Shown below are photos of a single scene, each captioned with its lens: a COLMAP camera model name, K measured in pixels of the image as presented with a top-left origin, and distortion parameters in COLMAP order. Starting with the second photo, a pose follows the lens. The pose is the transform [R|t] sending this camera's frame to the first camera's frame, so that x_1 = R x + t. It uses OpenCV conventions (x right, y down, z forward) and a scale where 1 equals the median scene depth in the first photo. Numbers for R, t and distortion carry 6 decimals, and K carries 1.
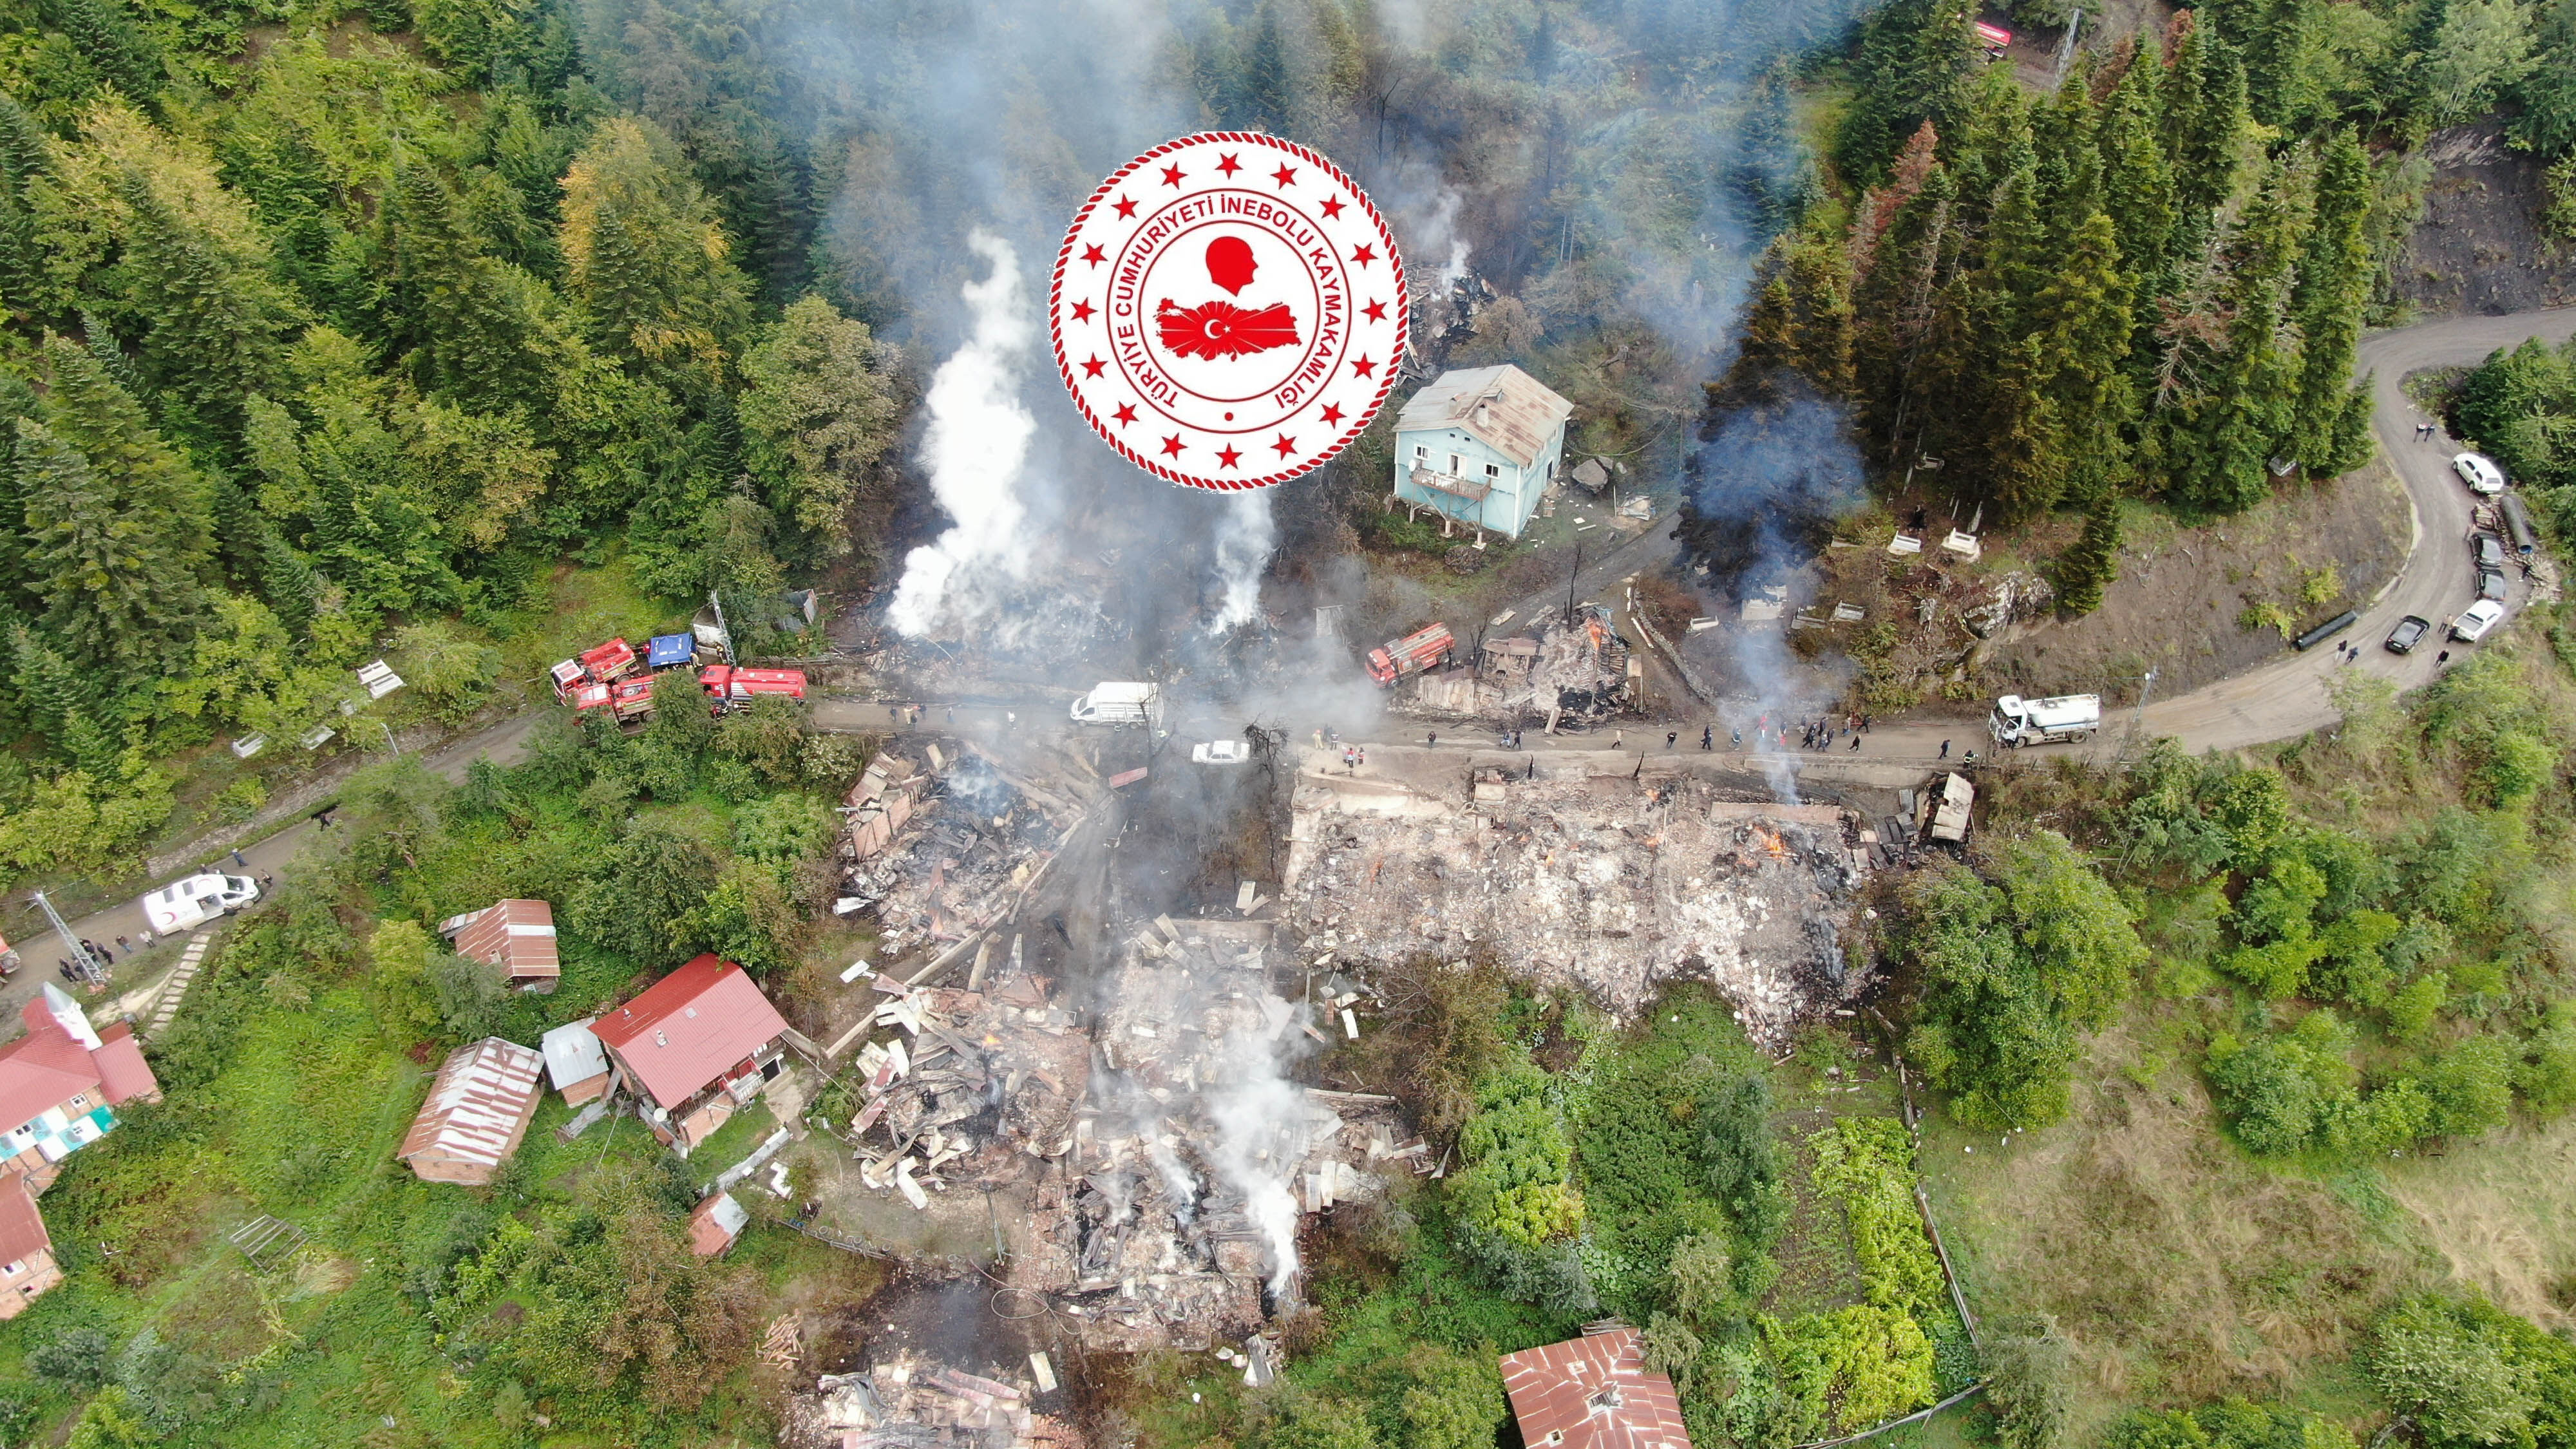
lens RADIAL K [[1923.6, 0, 1283.2], [0, 1923.6, 723.6], [0, 0, 1]] dist [-0.030395, 0.017661]
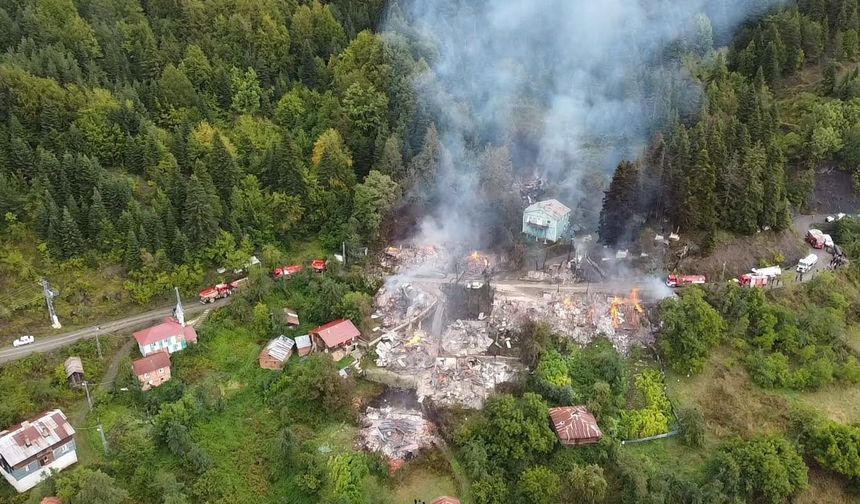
lens RADIAL K [[685.6, 0, 431.0], [0, 685.6, 252.5], [0, 0, 1]] dist [0.006477, -0.005014]
pose [[0.996623, 0.041890, -0.070629, -0.027946], [-0.060285, 0.957245, -0.282926, 0.360886], [0.055757, 0.286229, 0.956538, -0.323369]]
